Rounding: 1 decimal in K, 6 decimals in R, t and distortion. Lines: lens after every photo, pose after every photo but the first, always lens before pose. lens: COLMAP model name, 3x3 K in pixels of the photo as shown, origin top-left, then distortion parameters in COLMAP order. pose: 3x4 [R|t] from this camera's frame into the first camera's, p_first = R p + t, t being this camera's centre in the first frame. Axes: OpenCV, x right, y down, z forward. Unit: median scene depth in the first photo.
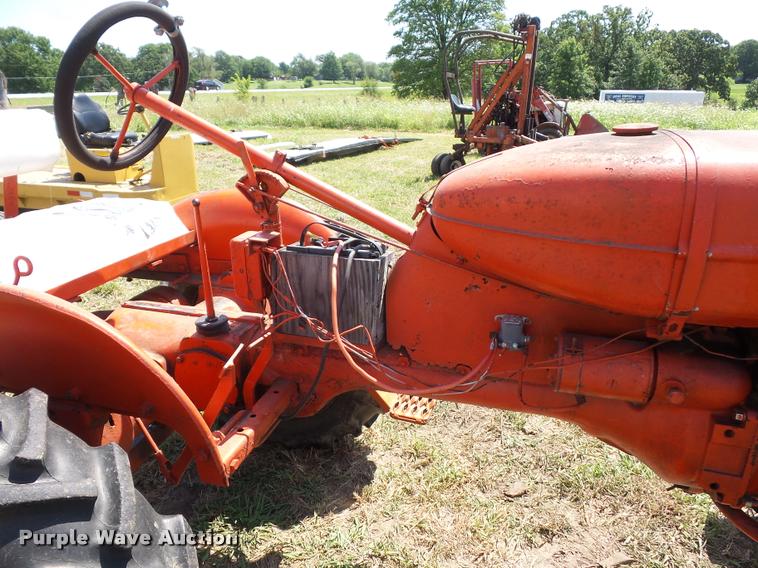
lens RADIAL K [[529.6, 0, 381.9], [0, 529.6, 286.7], [0, 0, 1]] dist [0.004393, -0.010046]
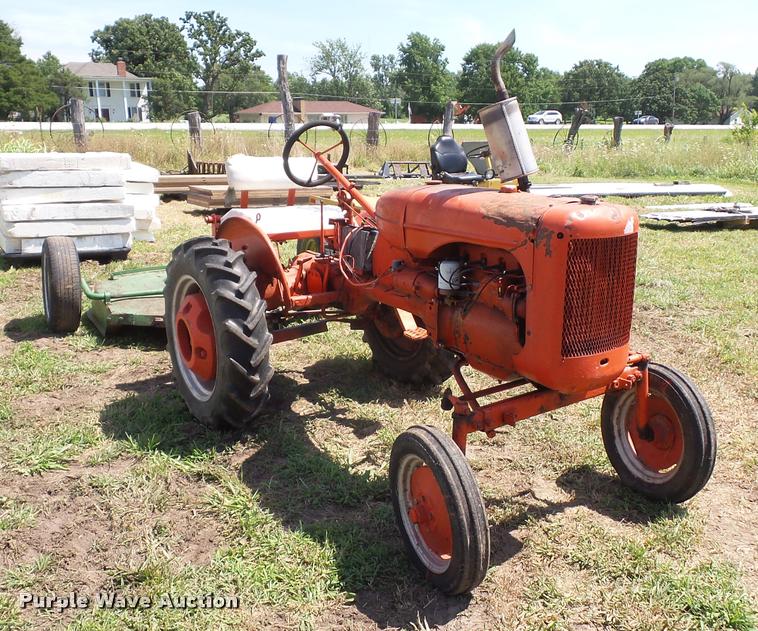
lens RADIAL K [[799.1, 0, 415.4], [0, 799.1, 327.9], [0, 0, 1]] dist [-0.005169, 0.015820]
pose [[0.784480, 0.177526, -0.594202, 1.530004], [-0.237952, 0.970979, -0.024057, 0.255797], [0.572687, 0.160264, 0.803956, -1.062934]]
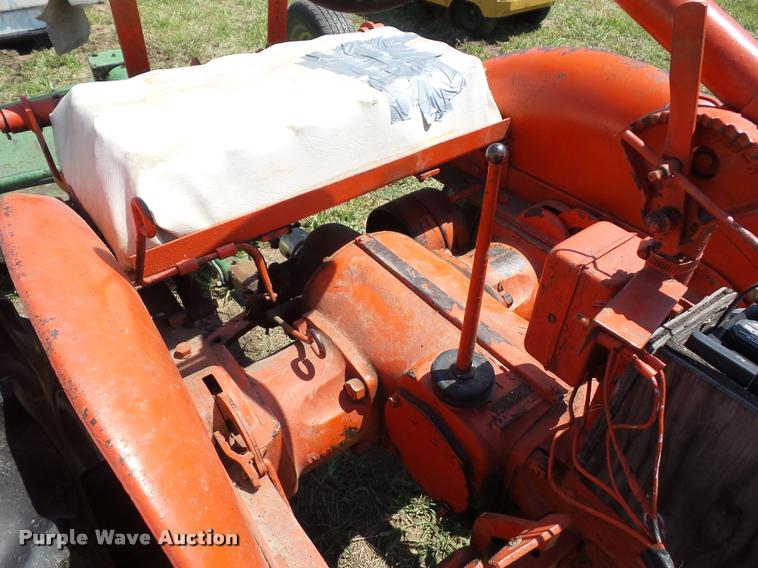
lens RADIAL K [[521.6, 0, 382.6], [0, 521.6, 284.4], [0, 0, 1]] dist [0.002742, 0.001190]
pose [[0.804248, 0.393170, -0.445649, -0.146915], [-0.215316, 0.891704, 0.398125, -0.145059], [0.553917, -0.224235, 0.801807, 0.440072]]
